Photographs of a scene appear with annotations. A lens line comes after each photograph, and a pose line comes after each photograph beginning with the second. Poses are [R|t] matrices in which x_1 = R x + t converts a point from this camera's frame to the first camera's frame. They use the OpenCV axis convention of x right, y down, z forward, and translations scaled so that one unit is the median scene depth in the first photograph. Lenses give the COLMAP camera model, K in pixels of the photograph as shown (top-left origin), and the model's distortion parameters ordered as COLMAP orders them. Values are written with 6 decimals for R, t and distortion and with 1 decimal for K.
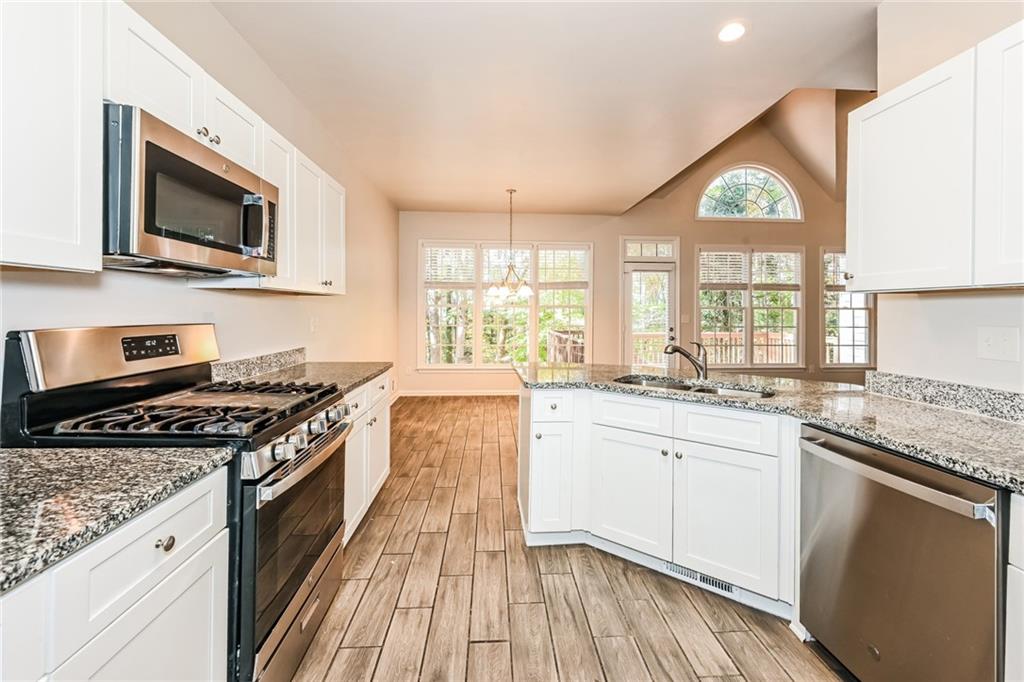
lens RADIAL K [[412.8, 0, 513.0], [0, 412.8, 307.5], [0, 0, 1]] dist [0.000229, -0.000060]
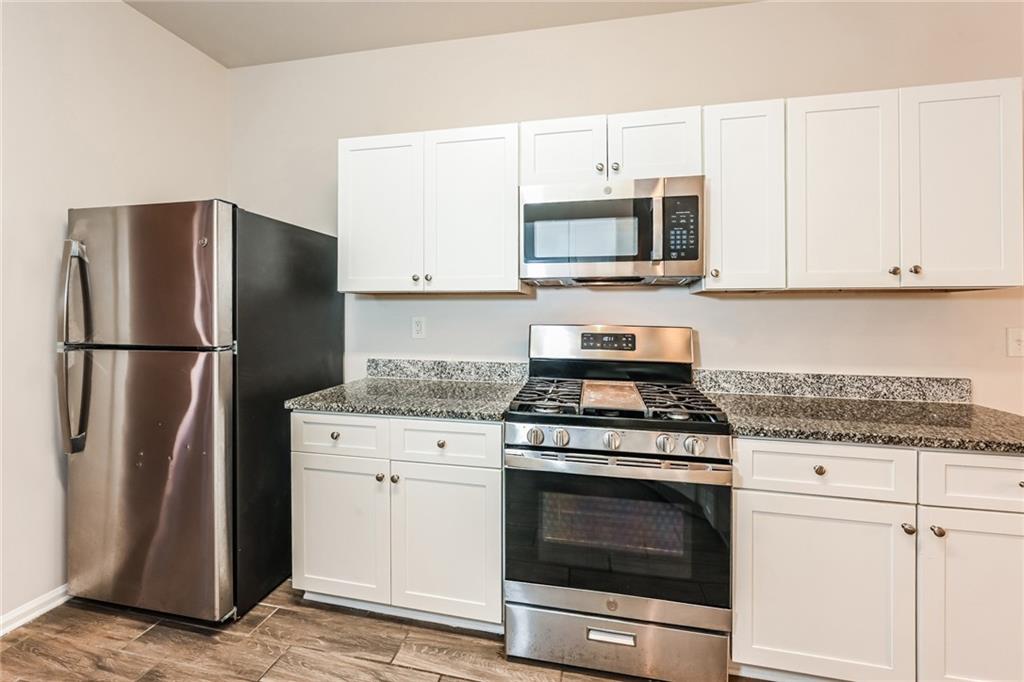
lens RADIAL K [[412.8, 0, 512.3], [0, 412.8, 313.4], [0, 0, 1]] dist [0.000229, -0.000060]
pose [[-0.257435, -0.006174, -0.966276, 0.485020], [-0.000660, 0.999980, -0.006213, 0.013115], [0.966295, -0.000962, -0.257434, 1.052798]]
